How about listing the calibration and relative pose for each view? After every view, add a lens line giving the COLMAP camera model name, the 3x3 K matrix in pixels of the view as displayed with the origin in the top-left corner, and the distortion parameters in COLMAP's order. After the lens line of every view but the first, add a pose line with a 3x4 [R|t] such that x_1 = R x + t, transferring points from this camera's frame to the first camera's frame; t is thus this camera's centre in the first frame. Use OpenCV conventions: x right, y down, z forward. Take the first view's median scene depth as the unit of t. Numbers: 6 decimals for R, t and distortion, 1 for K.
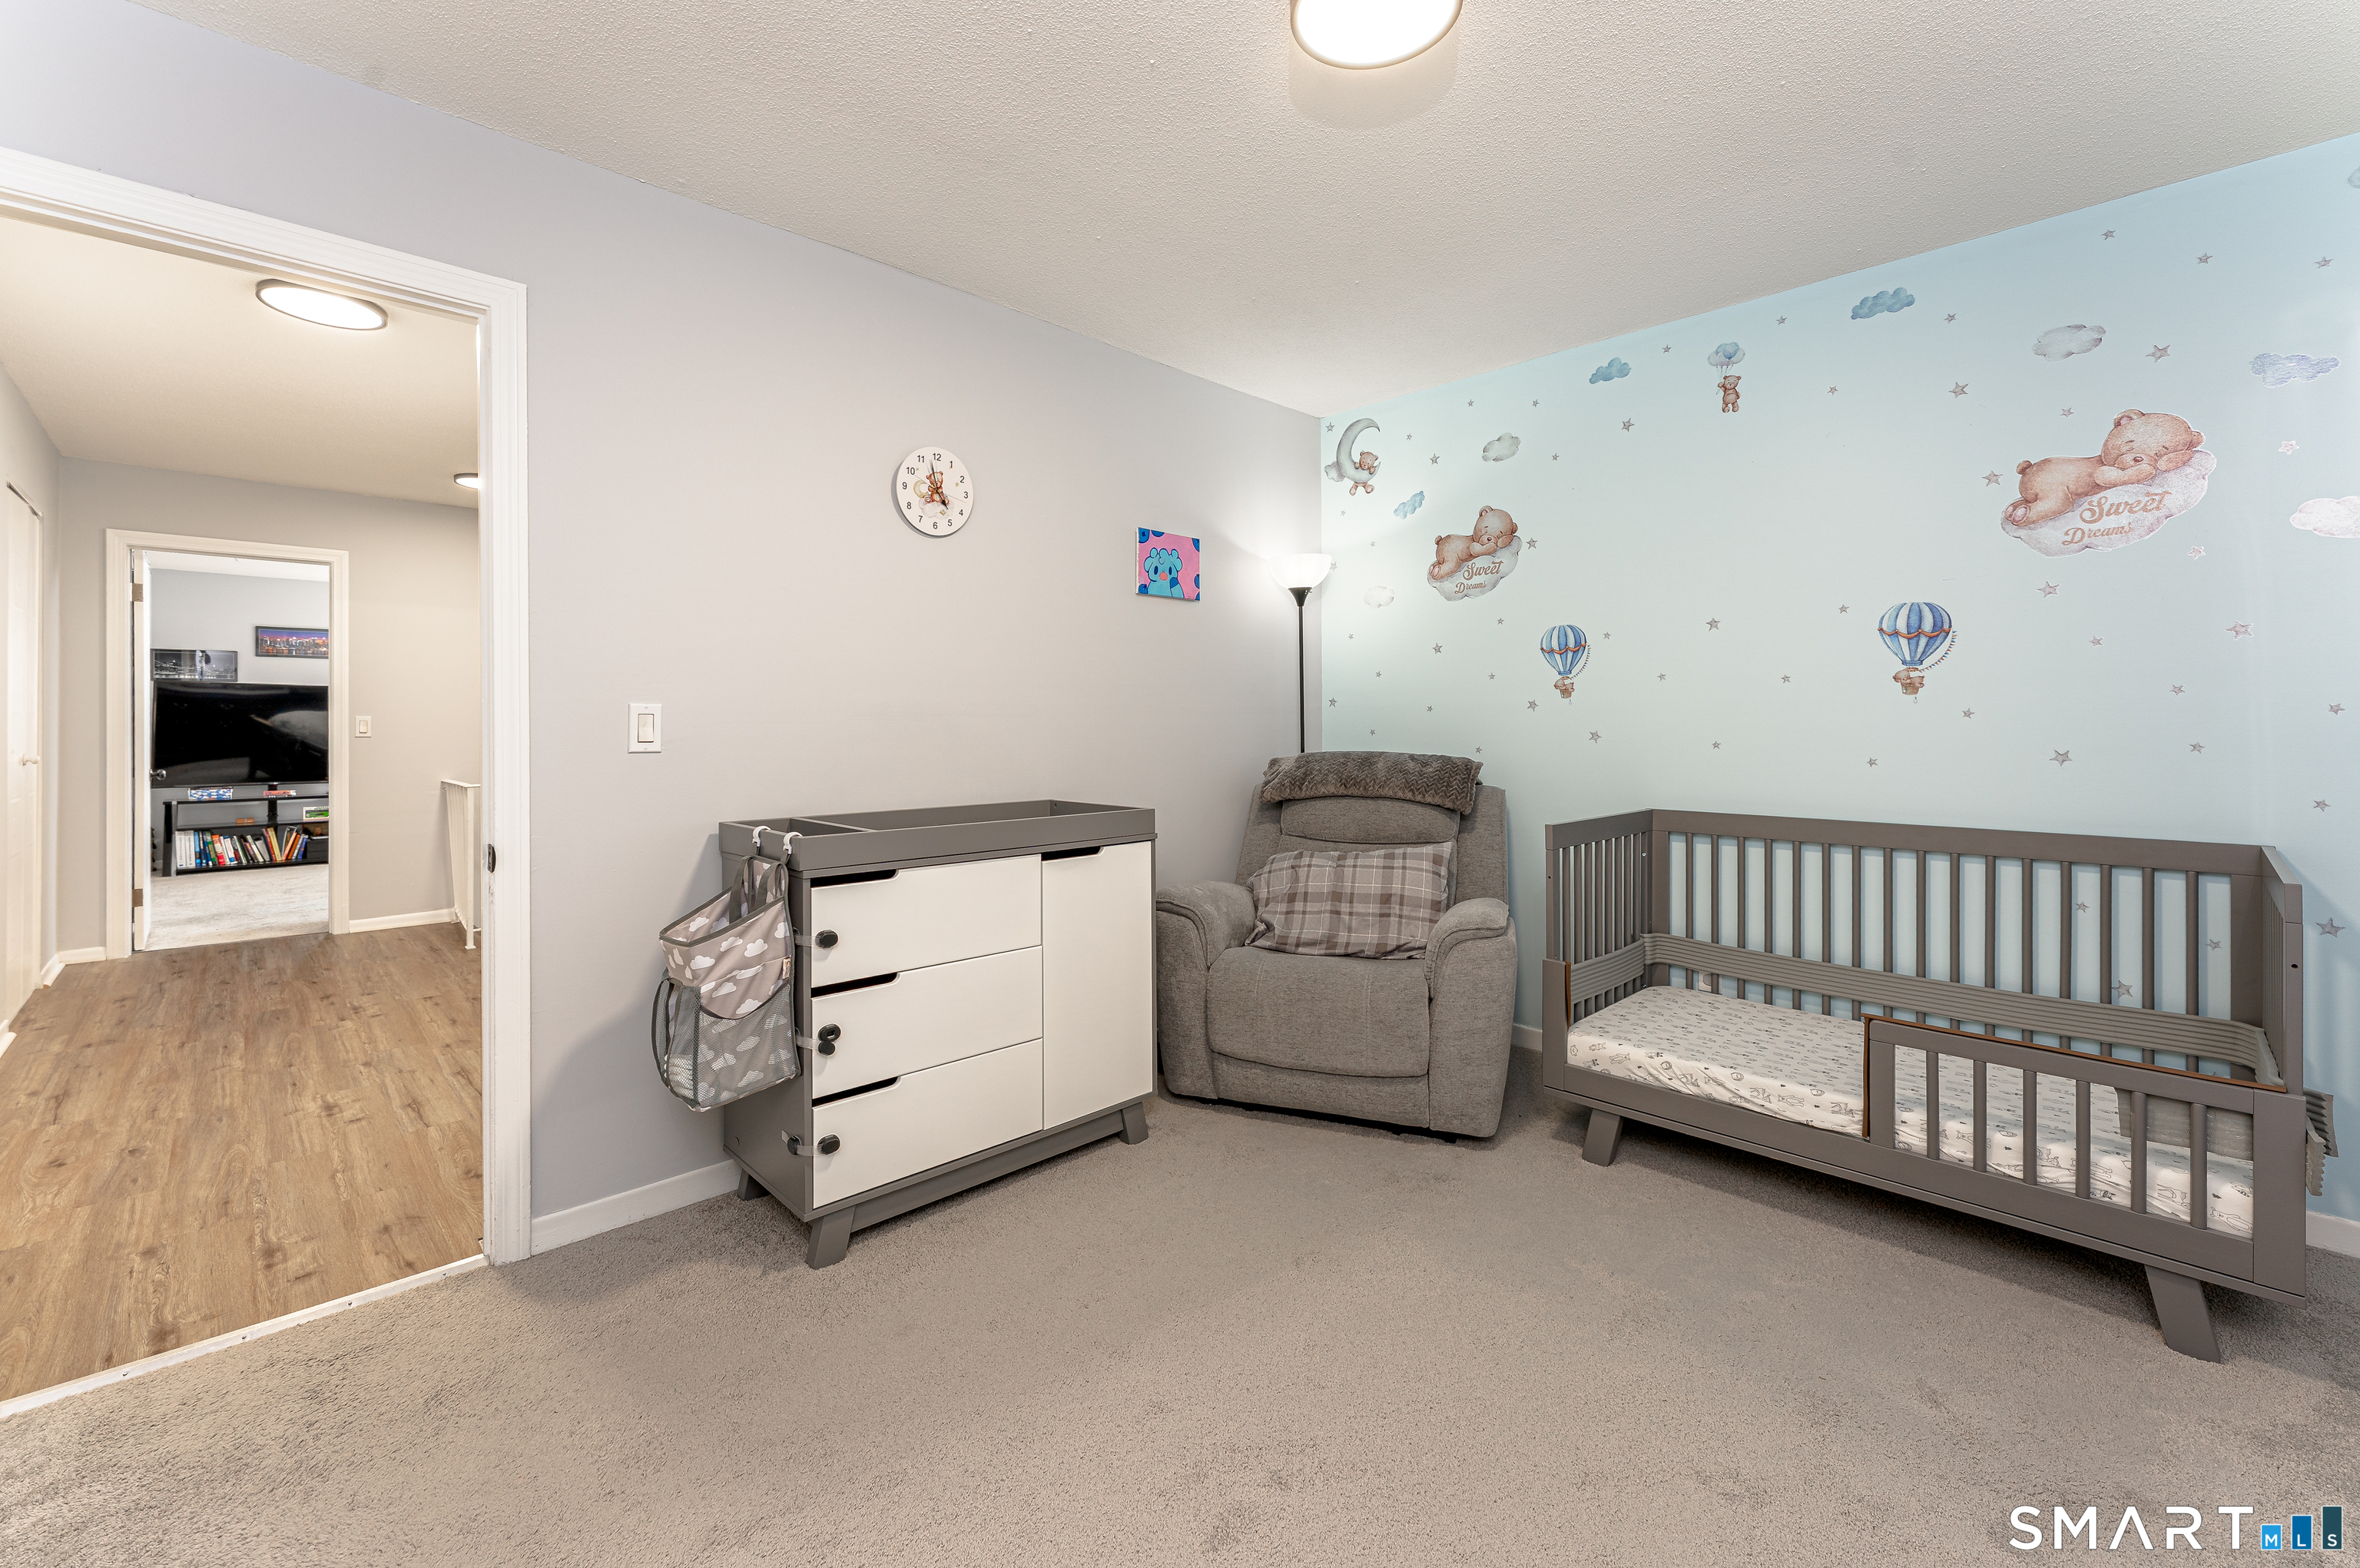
lens RADIAL K [[961.3, 0, 1183.0], [0, 961.3, 719.6], [0, 0, 1]] dist [0.000585, -0.000189]
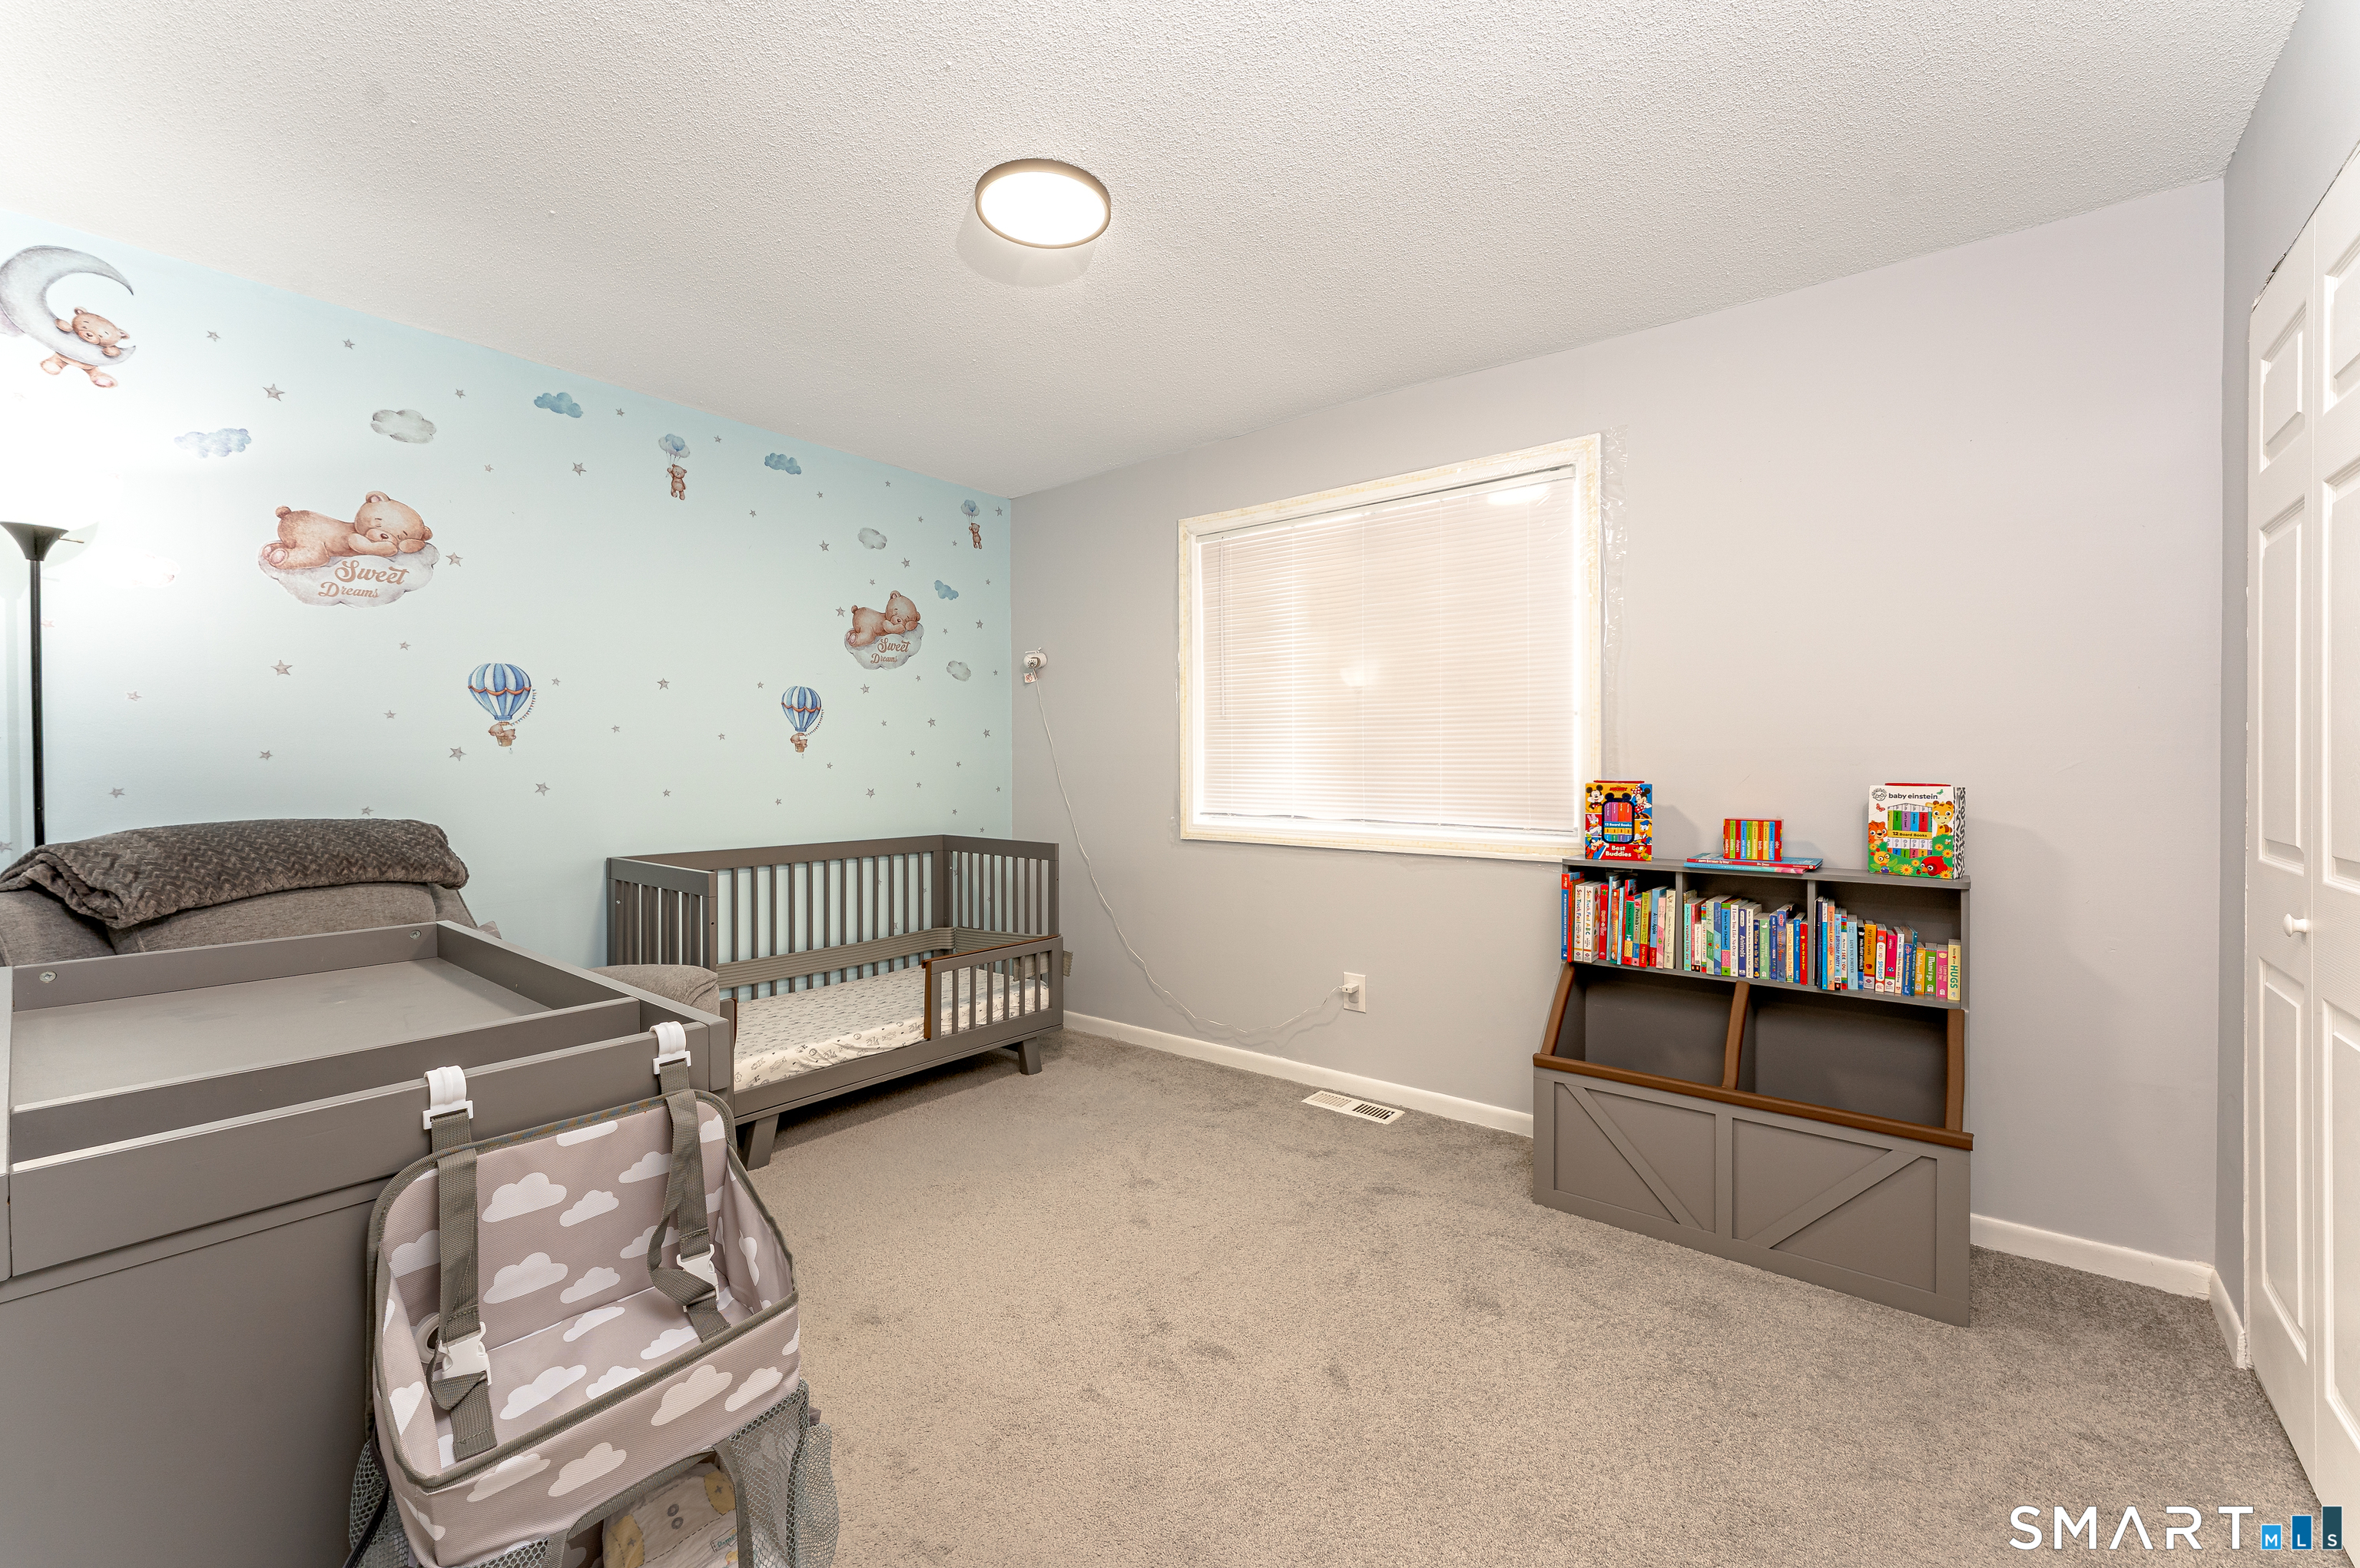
lens RADIAL K [[961.3, 0, 1170.8], [0, 961.3, 773.7], [0, 0, 1]] dist [0.000585, -0.000189]
pose [[-0.109893, -0.007876, 0.993912, -0.667583], [-0.002824, 0.999967, 0.007612, -0.006621], [-0.993939, -0.001970, -0.109912, 0.589640]]
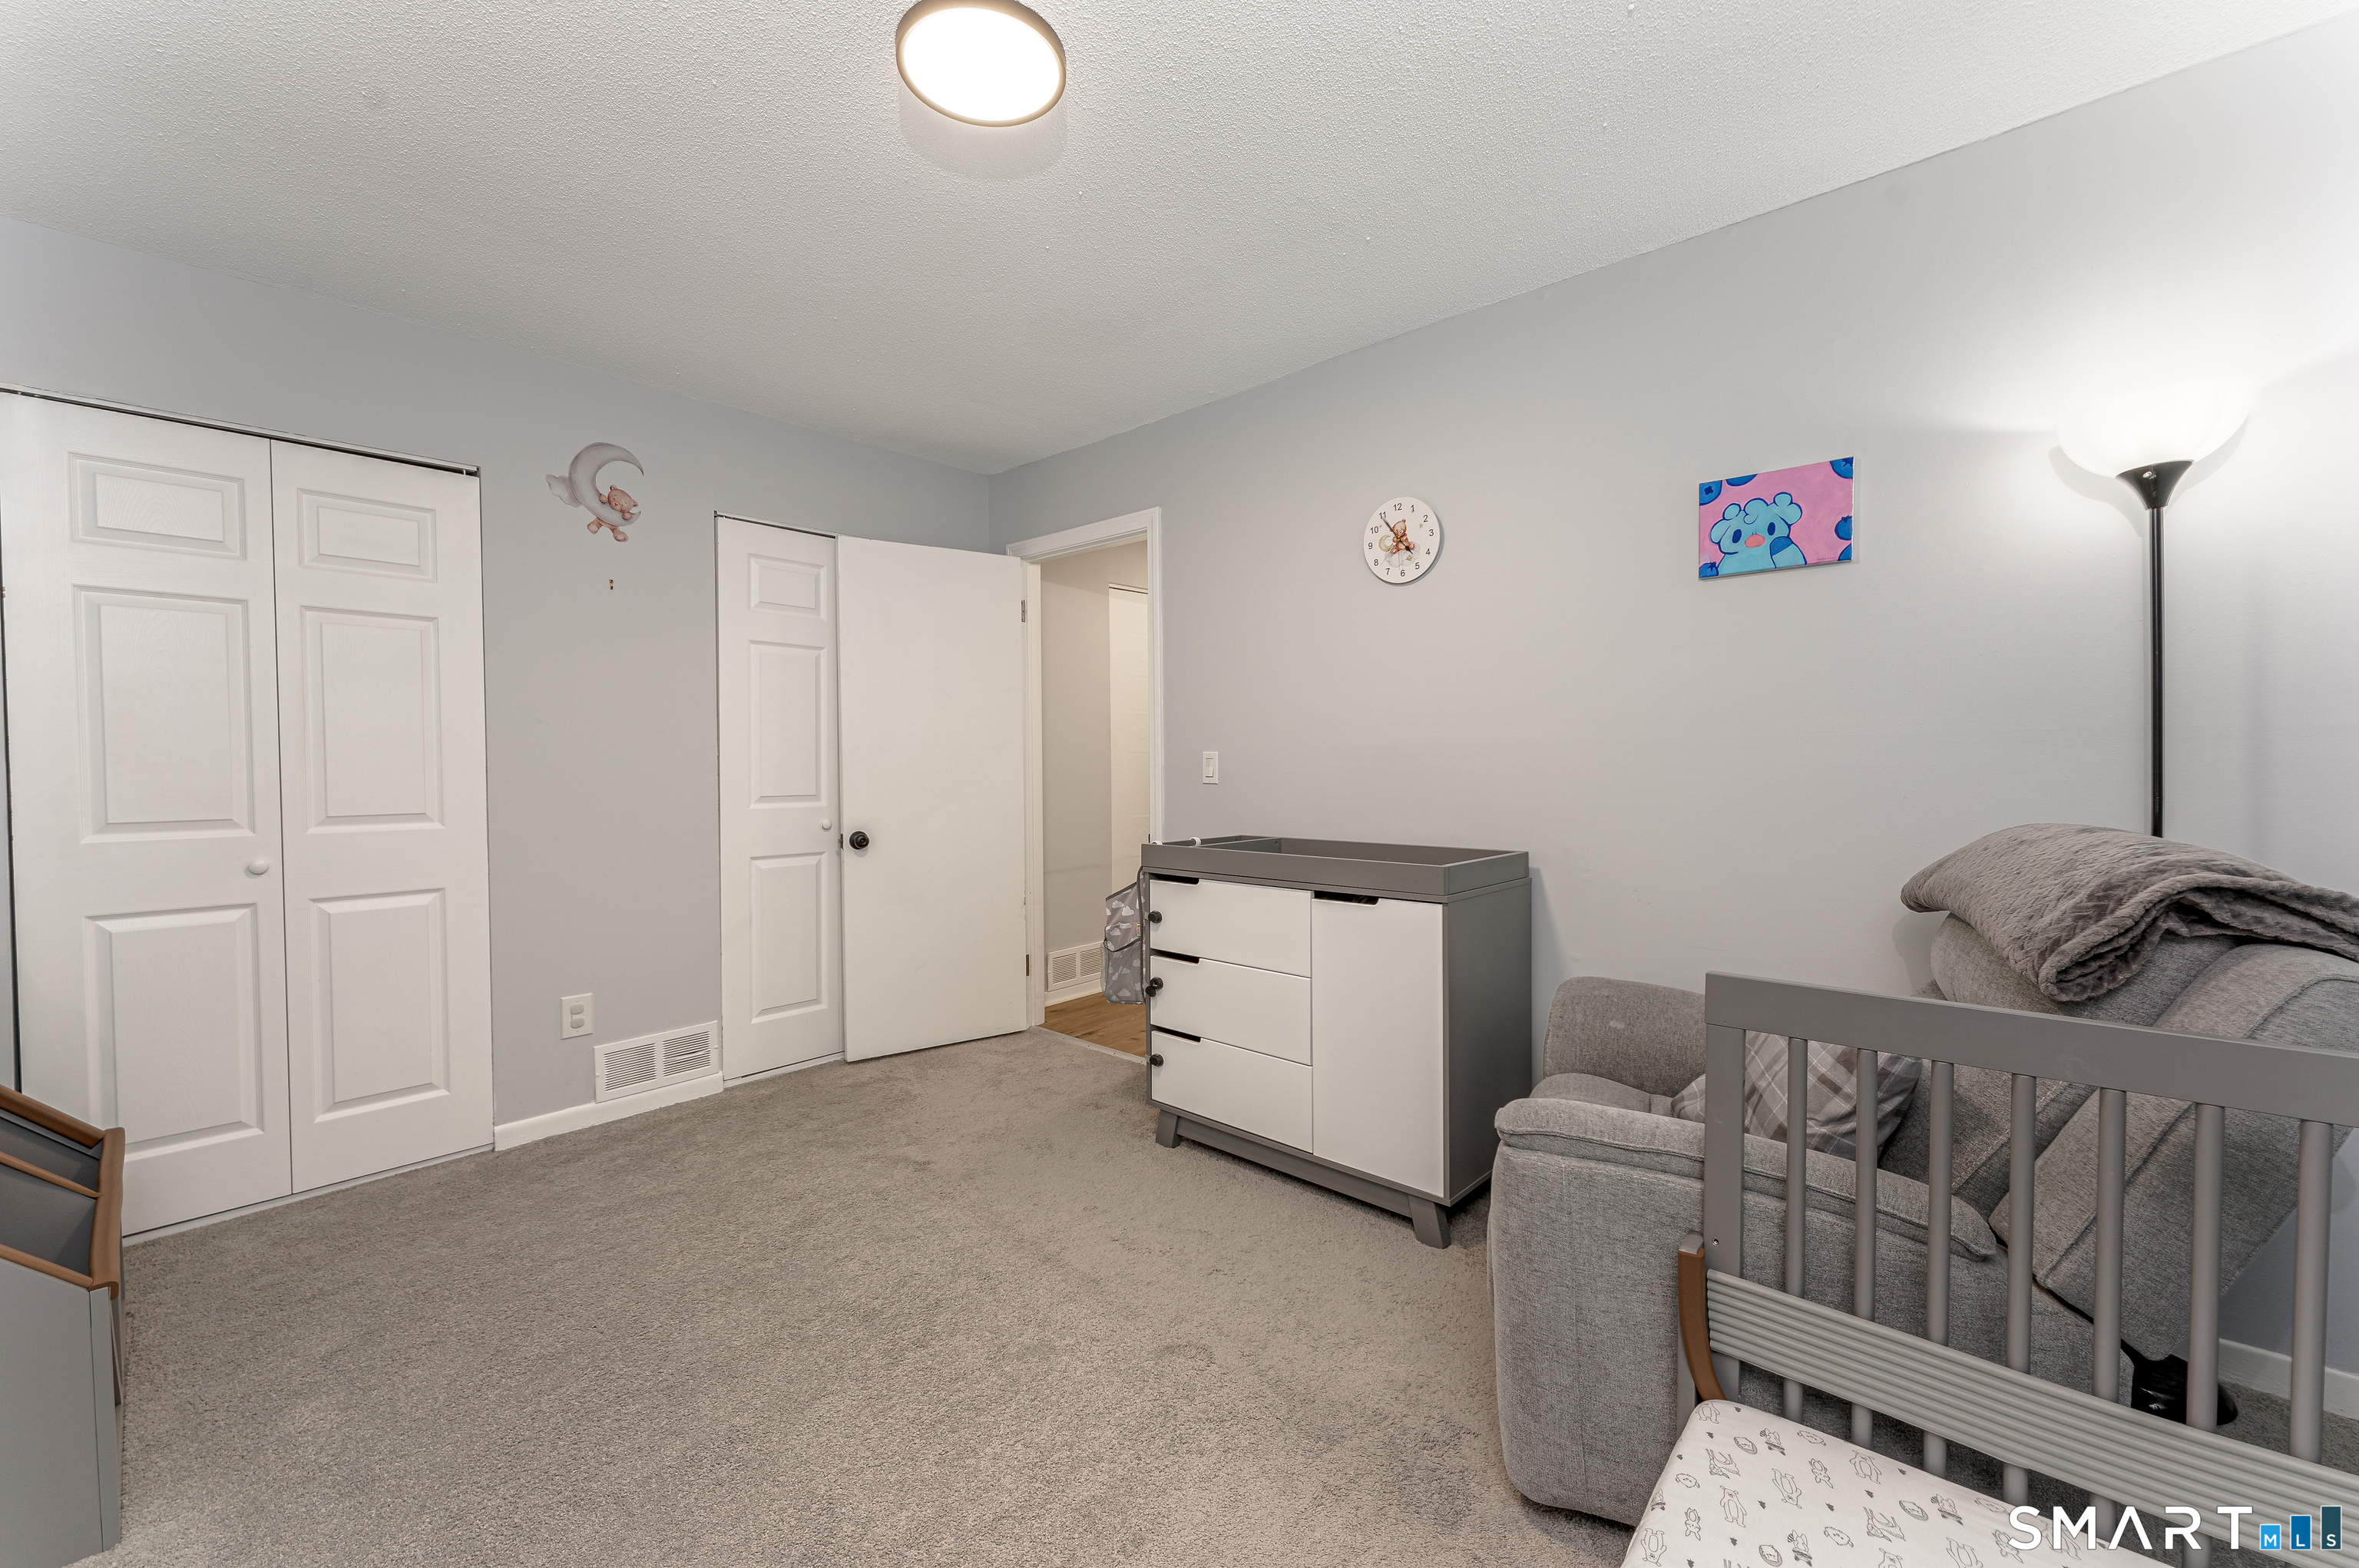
lens RADIAL K [[960.9, 0, 1187.2], [0, 960.9, 784.8], [0, 0, 1]] dist [0.000585, -0.000189]
pose [[0.063562, 0.025622, -0.997649, 0.766078], [0.010760, 0.999595, 0.026358, -0.003686], [0.997920, -0.012410, 0.063260, 0.699690]]
